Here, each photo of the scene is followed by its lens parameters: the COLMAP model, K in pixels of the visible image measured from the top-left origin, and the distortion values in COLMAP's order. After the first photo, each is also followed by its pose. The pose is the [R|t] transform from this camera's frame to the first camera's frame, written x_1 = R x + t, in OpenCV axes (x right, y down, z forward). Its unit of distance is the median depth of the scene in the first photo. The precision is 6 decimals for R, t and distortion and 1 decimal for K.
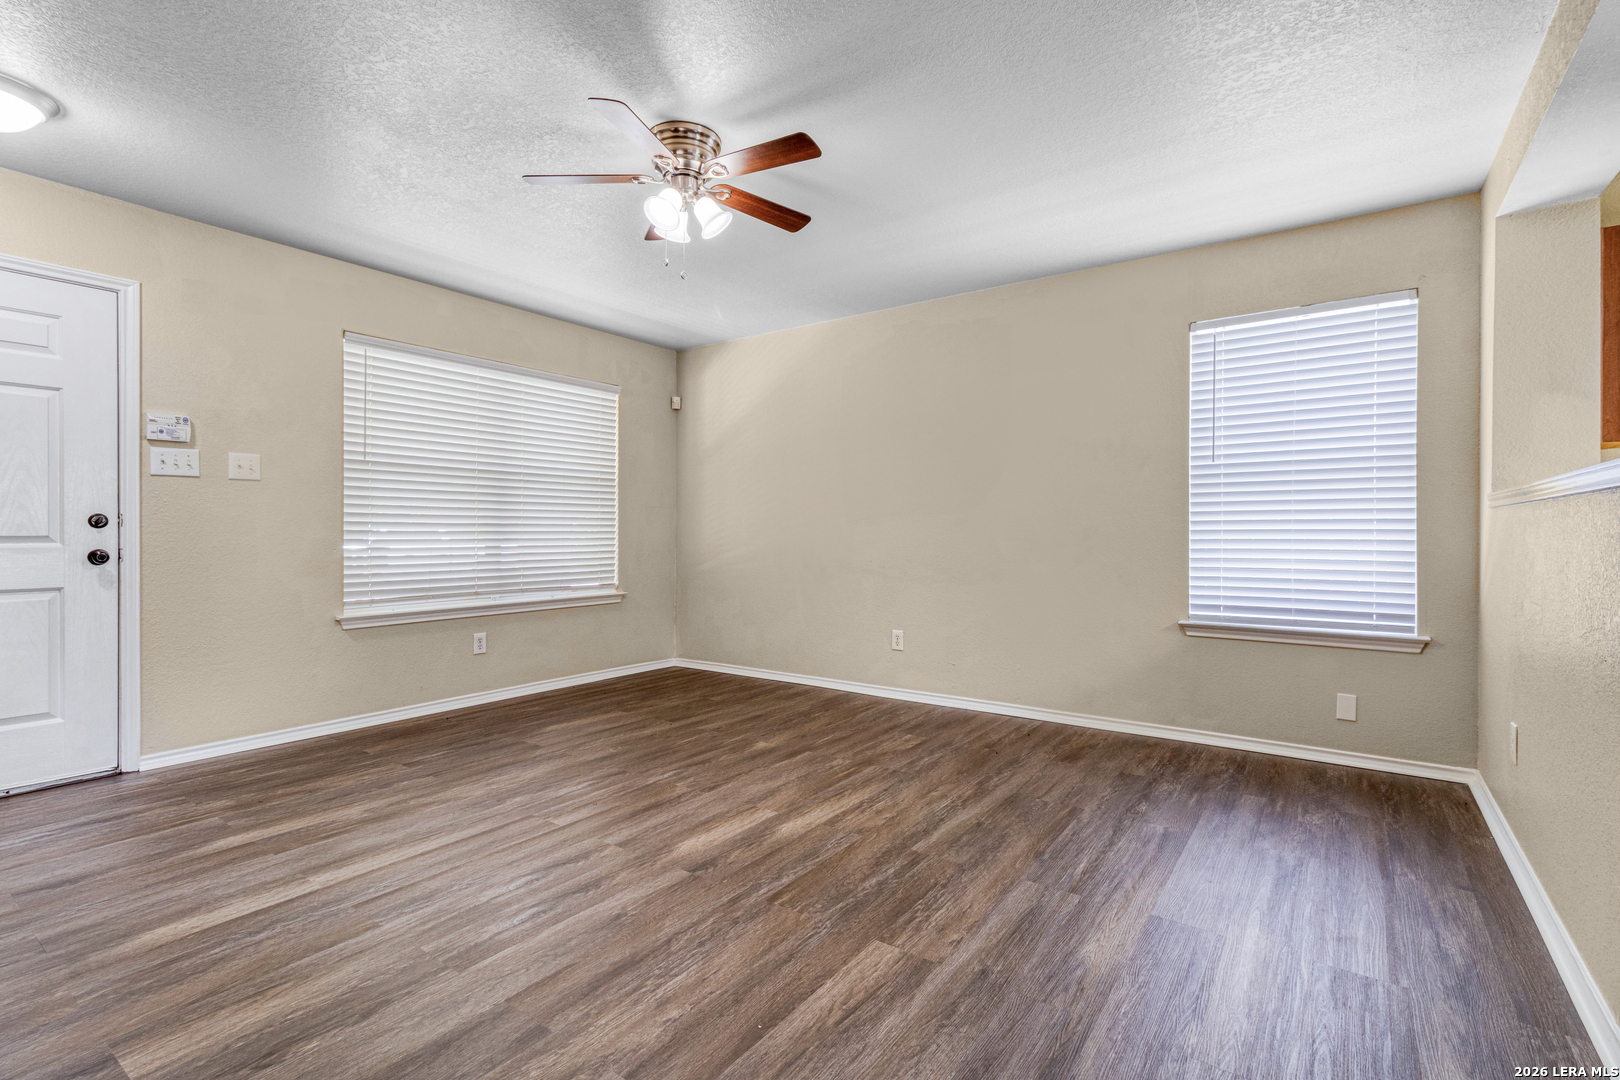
lens RADIAL K [[744.3, 0, 823.8], [0, 744.3, 530.0], [0, 0, 1]] dist [0.000449, 0.001988]
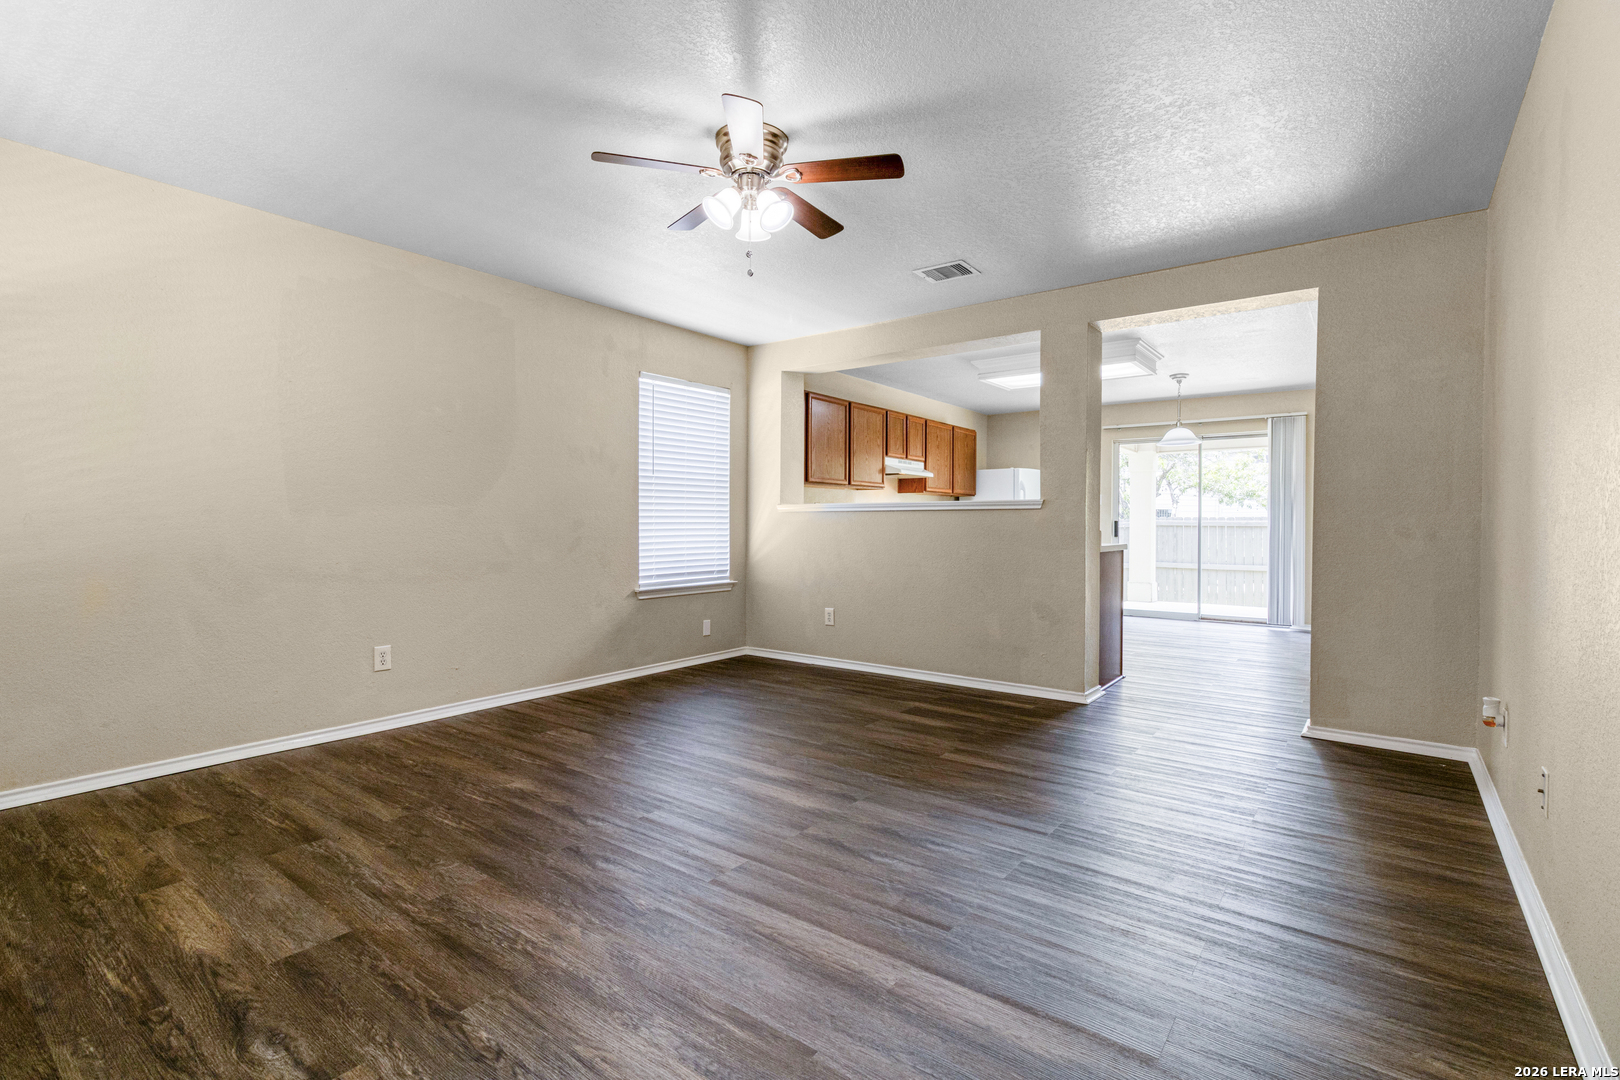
lens RADIAL K [[744.3, 0, 807.9], [0, 744.3, 532.6], [0, 0, 1]] dist [0.000449, 0.001988]
pose [[0.037371, -0.012056, 0.999229, -0.941928], [-0.000529, 0.999927, 0.012085, 0.002151], [-0.999301, -0.000981, 0.037362, 0.695093]]
